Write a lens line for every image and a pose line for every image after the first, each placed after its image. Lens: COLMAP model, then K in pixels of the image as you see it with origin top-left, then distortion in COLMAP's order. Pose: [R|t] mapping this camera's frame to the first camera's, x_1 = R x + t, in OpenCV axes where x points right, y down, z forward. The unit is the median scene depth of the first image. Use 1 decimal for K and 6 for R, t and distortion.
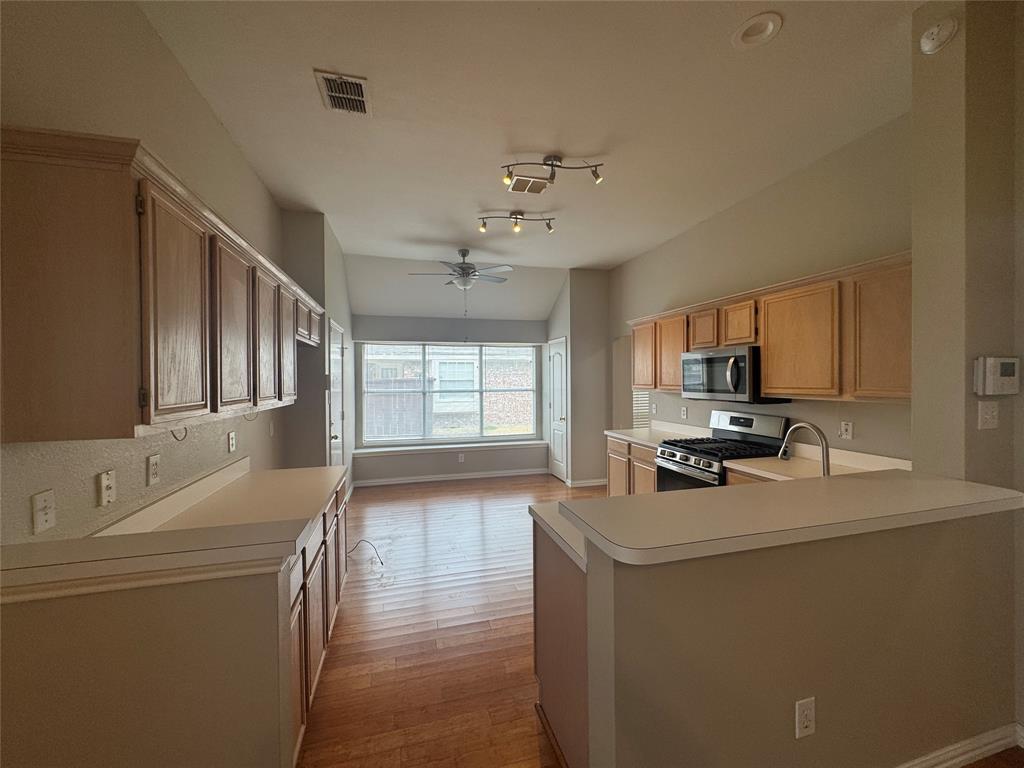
lens RADIAL K [[407.9, 0, 512.1], [0, 407.9, 383.8], [0, 0, 1]] dist [0.003818, 0.000064]
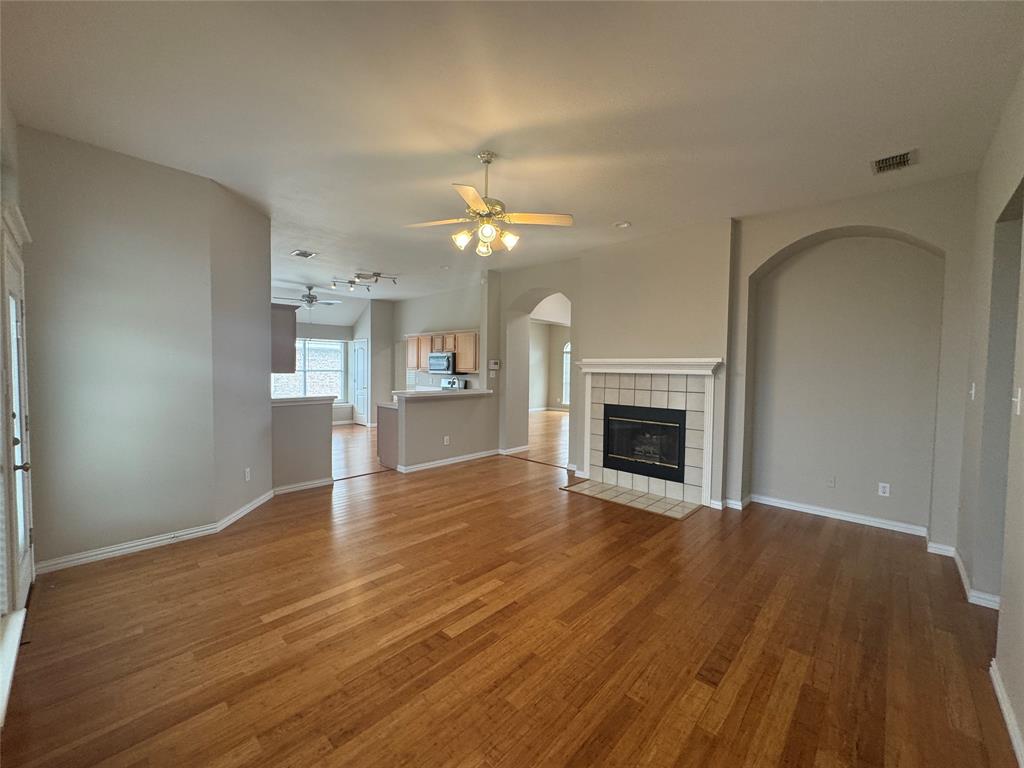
lens RADIAL K [[407.9, 0, 512.0], [0, 407.9, 385.5], [0, 0, 1]] dist [0.003818, 0.000064]
pose [[0.853885, -0.002084, 0.520457, -0.354365], [-0.015129, 0.999470, 0.028824, 0.029706], [-0.520242, -0.032487, 0.853401, -1.133276]]
